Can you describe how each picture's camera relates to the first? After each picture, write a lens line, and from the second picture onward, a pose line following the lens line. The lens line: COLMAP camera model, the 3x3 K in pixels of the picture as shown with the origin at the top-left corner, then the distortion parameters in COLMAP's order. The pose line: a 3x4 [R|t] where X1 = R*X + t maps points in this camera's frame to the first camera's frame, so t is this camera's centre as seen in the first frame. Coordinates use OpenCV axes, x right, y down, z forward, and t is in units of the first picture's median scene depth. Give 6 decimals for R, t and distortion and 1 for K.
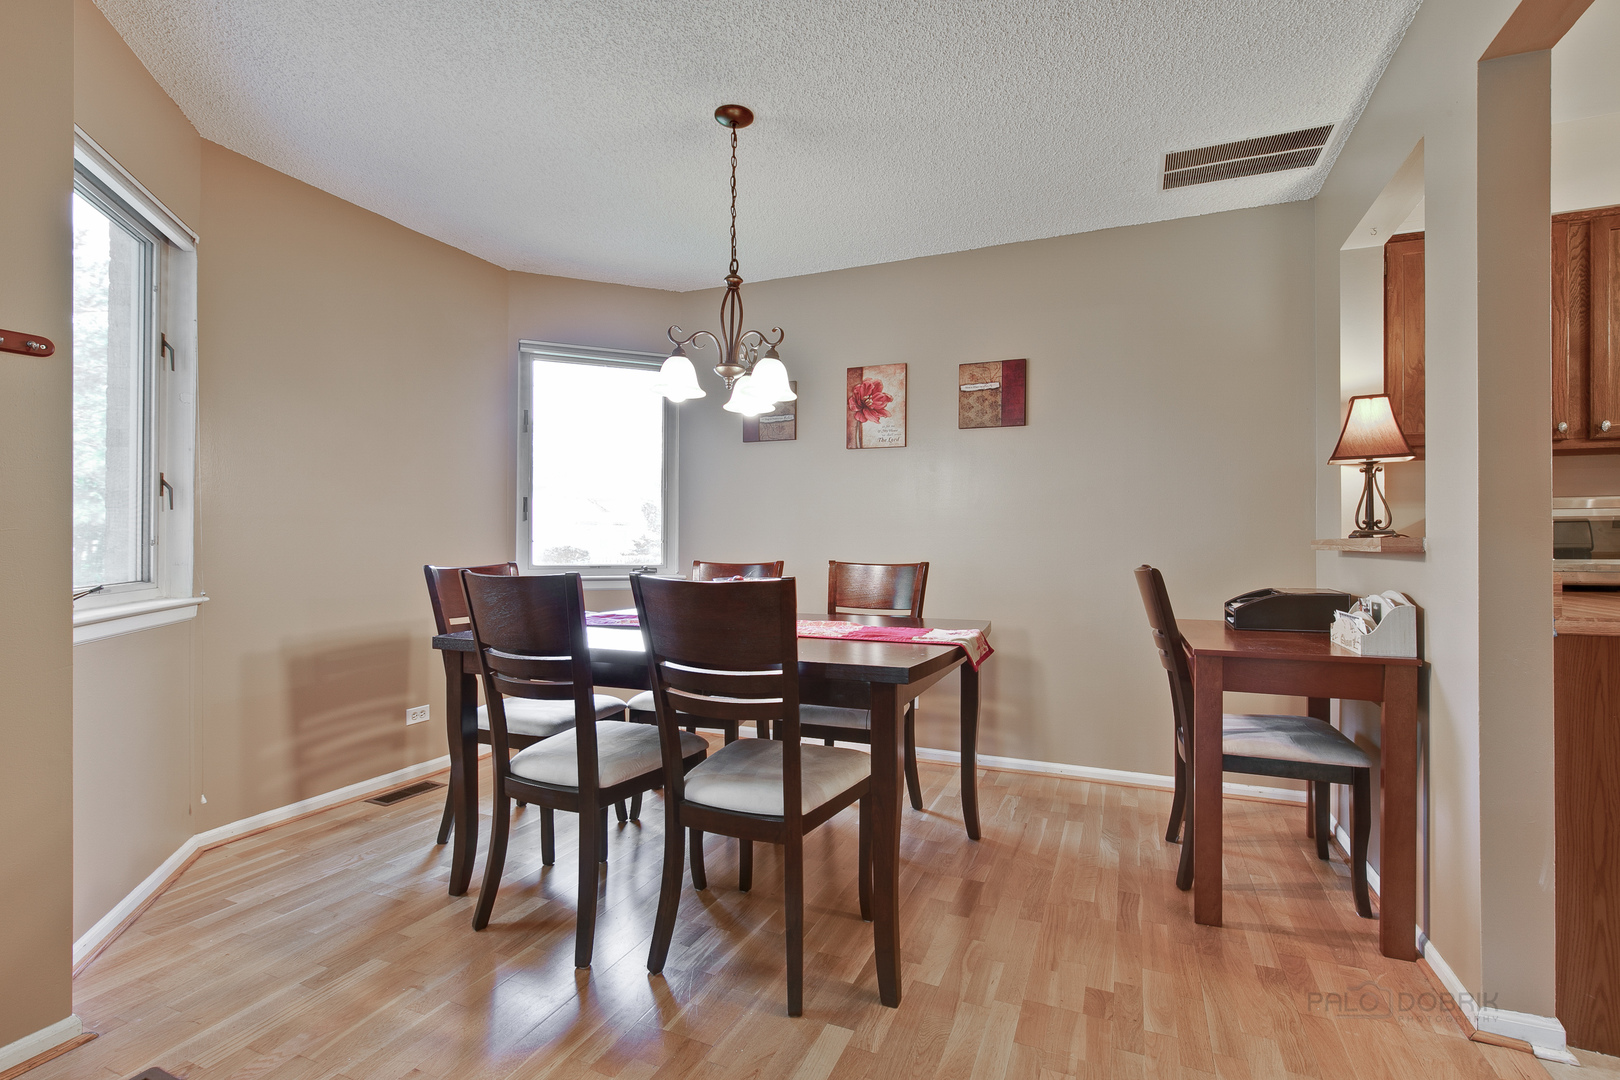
lens RADIAL K [[742.8, 0, 781.7], [0, 742.8, 539.7], [0, 0, 1]] dist [-0.004607, 0.003032]
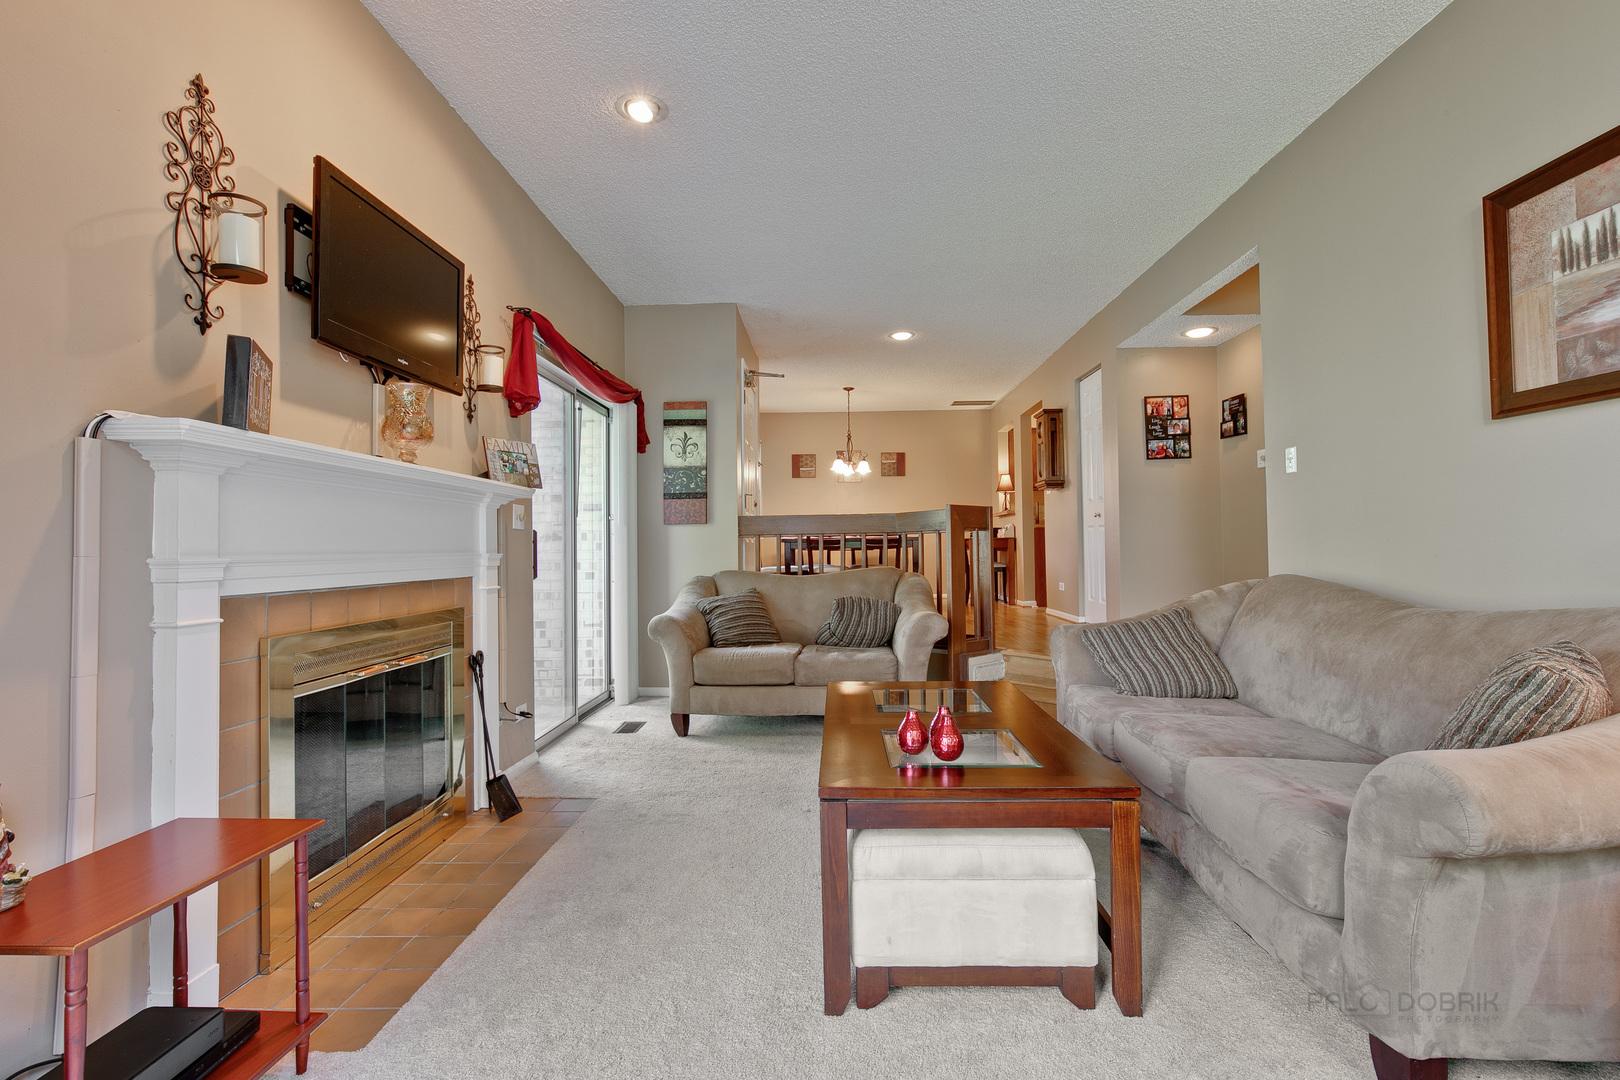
lens RADIAL K [[742.8, 0, 794.4], [0, 742.8, 535.7], [0, 0, 1]] dist [-0.004607, 0.003032]
pose [[0.932542, -0.005908, 0.361013, -1.366980], [0.014387, 0.999680, -0.020803, 0.156583], [-0.360775, 0.024594, 0.932329, -1.852589]]
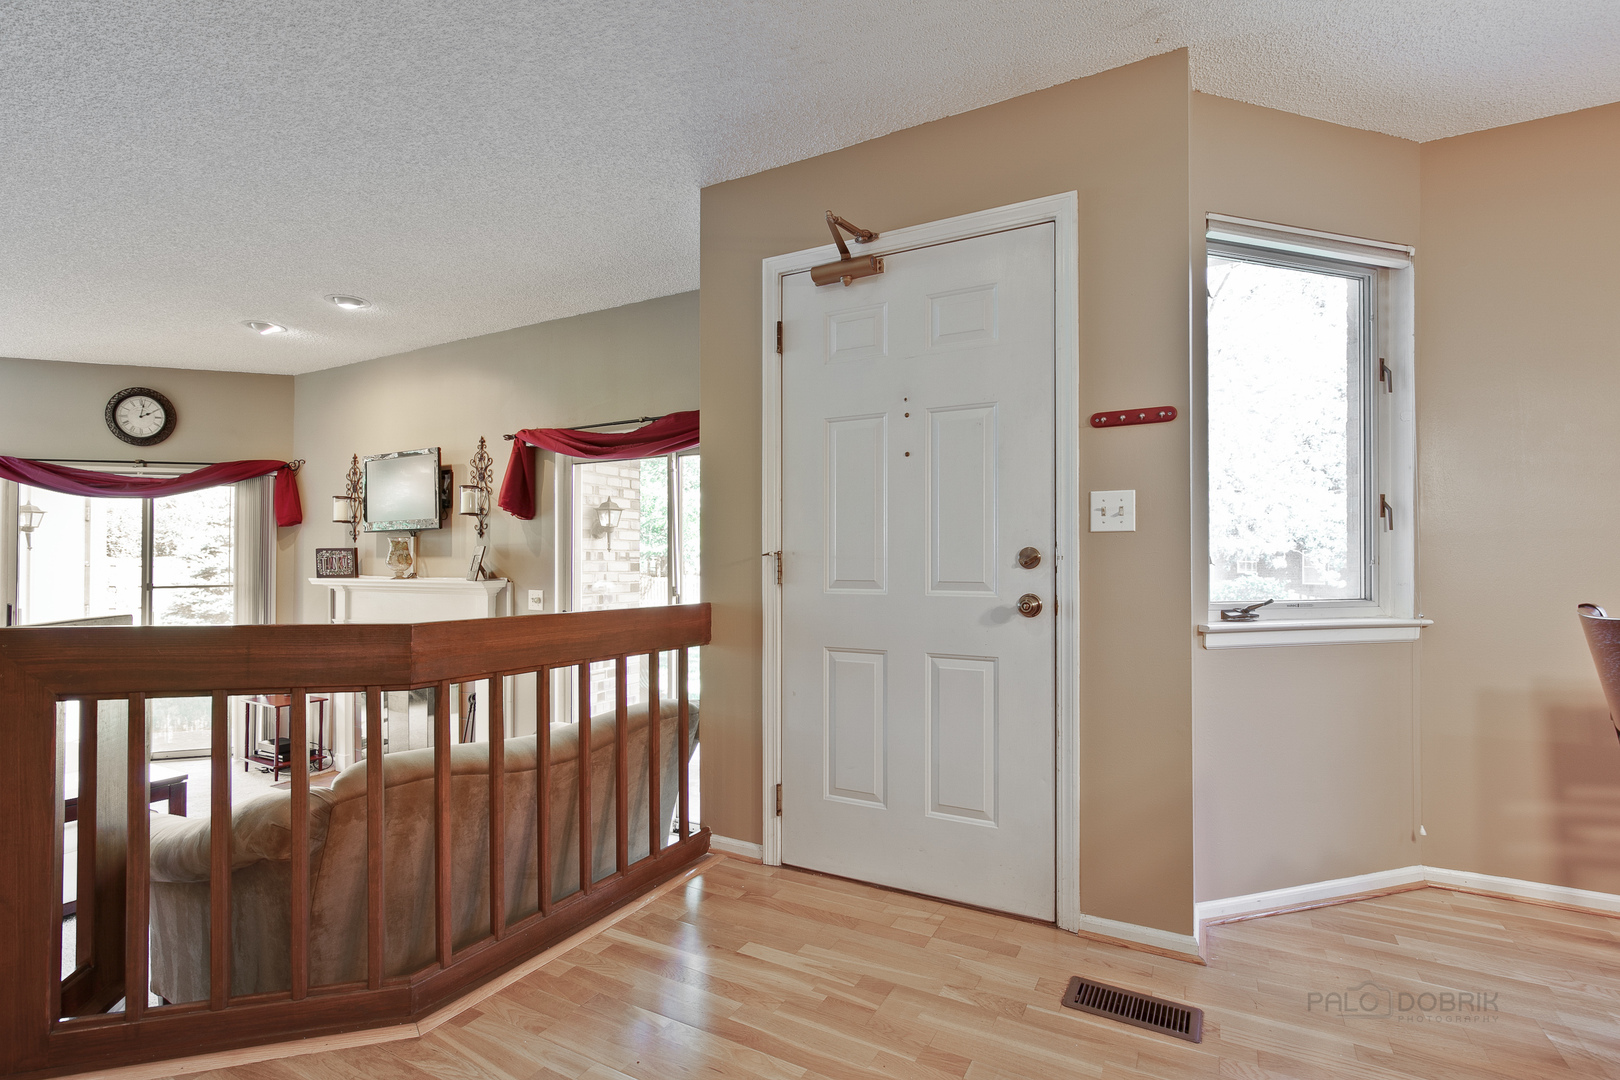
lens RADIAL K [[738.4, 0, 831.3], [0, 738.4, 551.5], [0, 0, 1]] dist [-0.018215, 0.003608]
pose [[-0.058156, -0.010709, -0.998250, 0.198449], [-0.000854, 0.999943, -0.010677, 0.000192], [0.998307, 0.000232, -0.058162, 0.277303]]
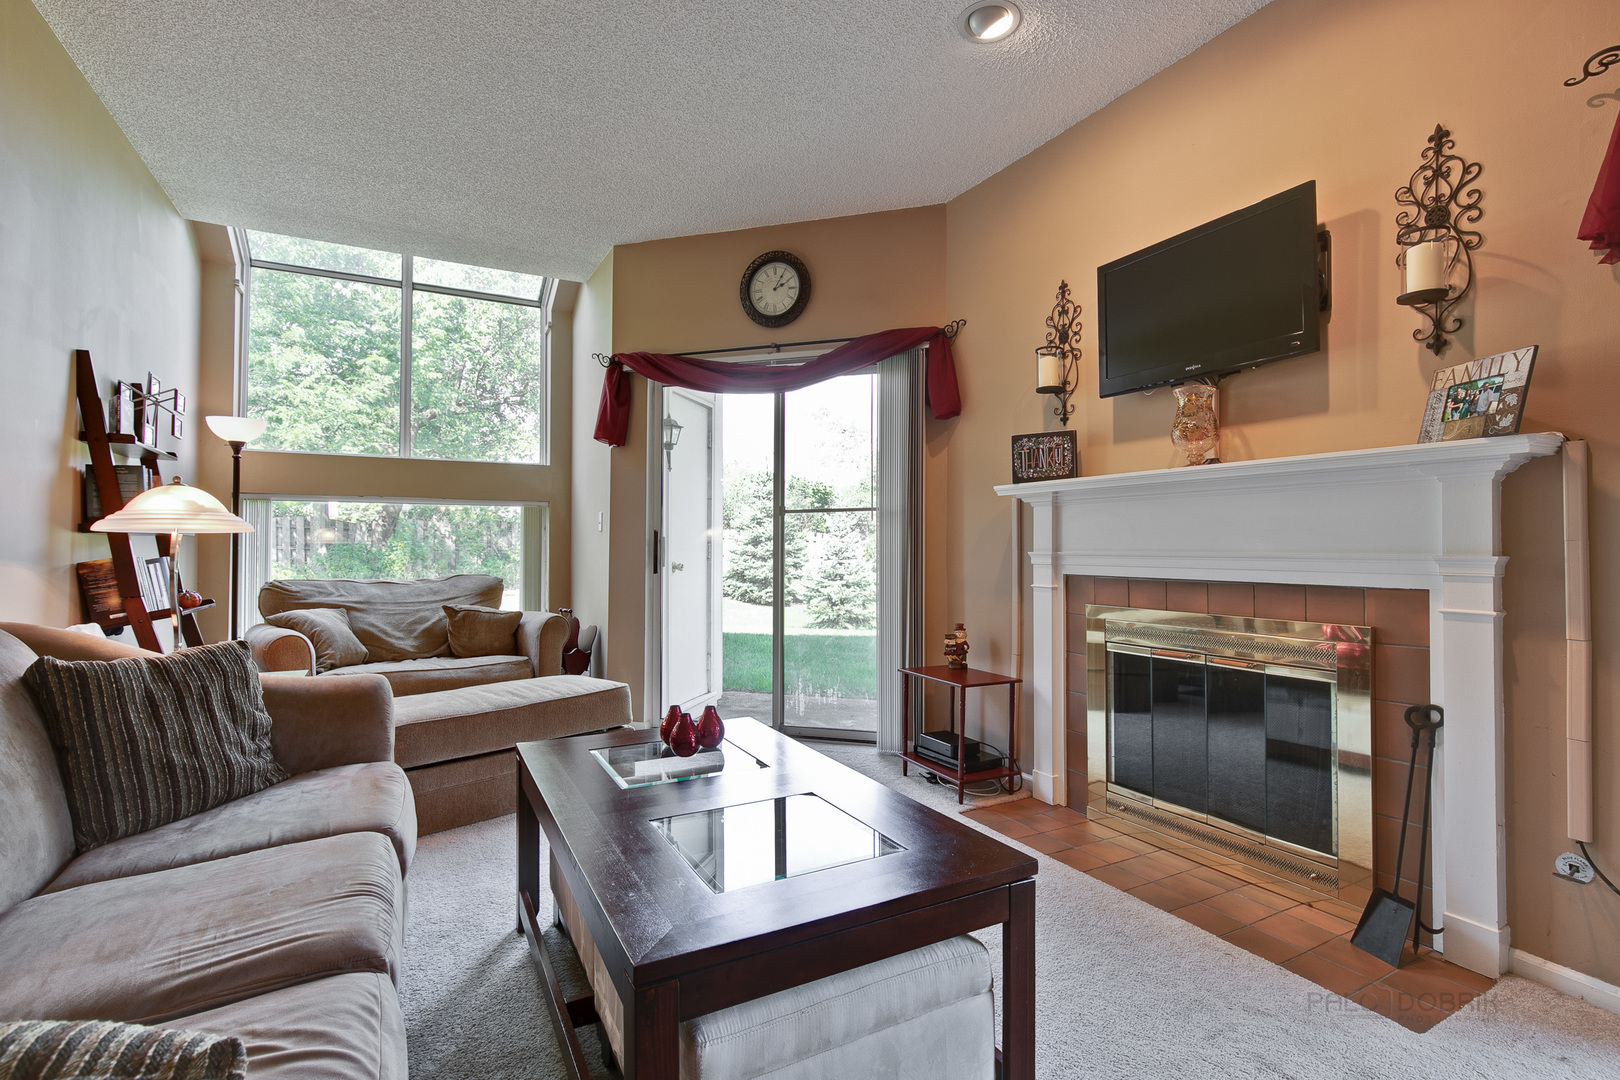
lens RADIAL K [[742.8, 0, 818.4], [0, 742.8, 530.3], [0, 0, 1]] dist [-0.004607, 0.003032]
pose [[-0.602418, -0.018958, -0.797955, -0.460492], [-0.004513, 0.999783, -0.020347, 0.147156], [0.798168, -0.008656, -0.602373, -0.668215]]
